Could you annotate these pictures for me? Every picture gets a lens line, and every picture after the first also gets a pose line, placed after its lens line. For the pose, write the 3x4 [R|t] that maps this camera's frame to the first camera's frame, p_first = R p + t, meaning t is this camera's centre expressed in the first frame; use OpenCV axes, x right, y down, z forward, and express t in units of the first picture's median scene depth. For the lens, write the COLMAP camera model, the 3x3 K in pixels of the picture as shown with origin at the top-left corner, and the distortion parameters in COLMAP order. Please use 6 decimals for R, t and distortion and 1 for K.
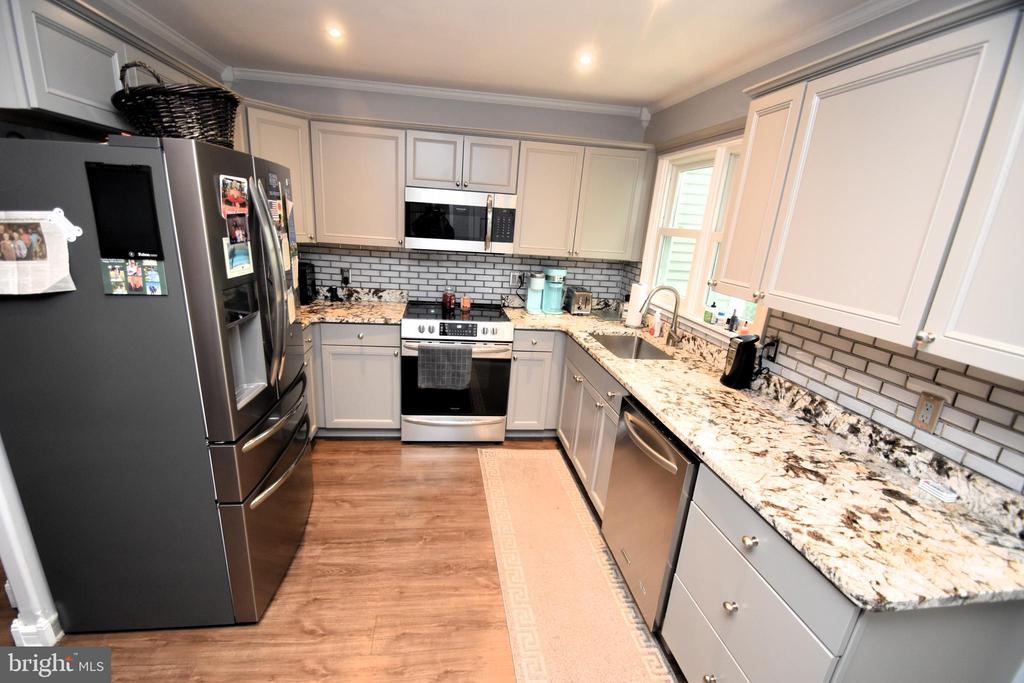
lens RADIAL K [[444.4, 0, 496.8], [0, 444.4, 358.0], [0, 0, 1]] dist [-0.008355, -0.004091]
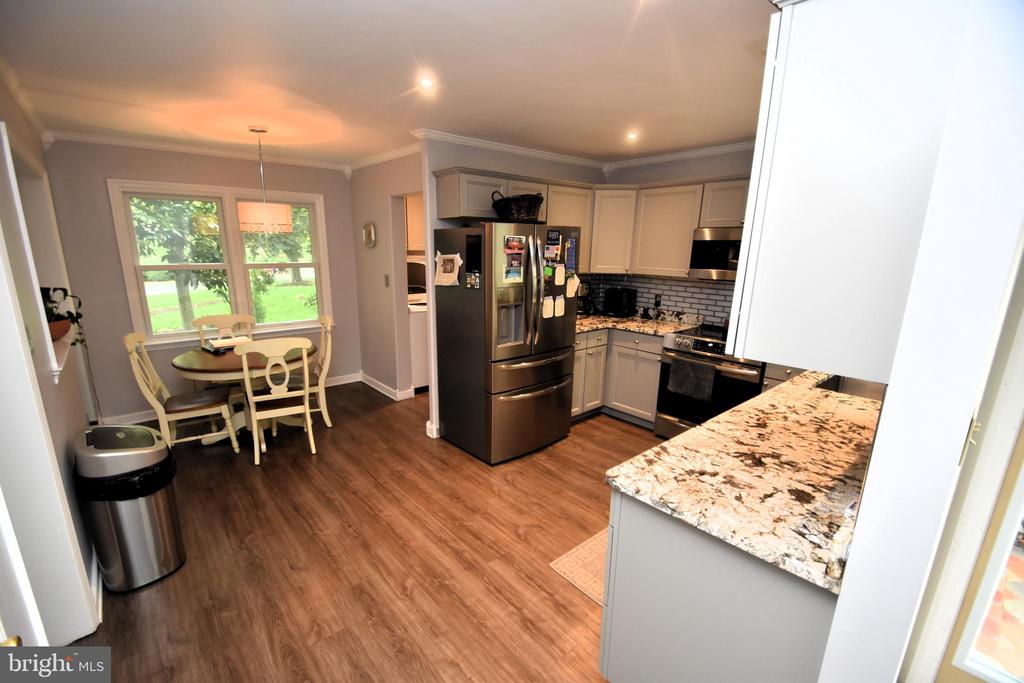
lens RADIAL K [[444.4, 0, 493.1], [0, 444.4, 355.6], [0, 0, 1]] dist [-0.008355, -0.004091]
pose [[0.542861, 0.145576, -0.827109, 0.938669], [-0.228311, 0.973351, 0.021467, 0.099812], [0.808193, 0.177185, 0.561631, -0.141625]]
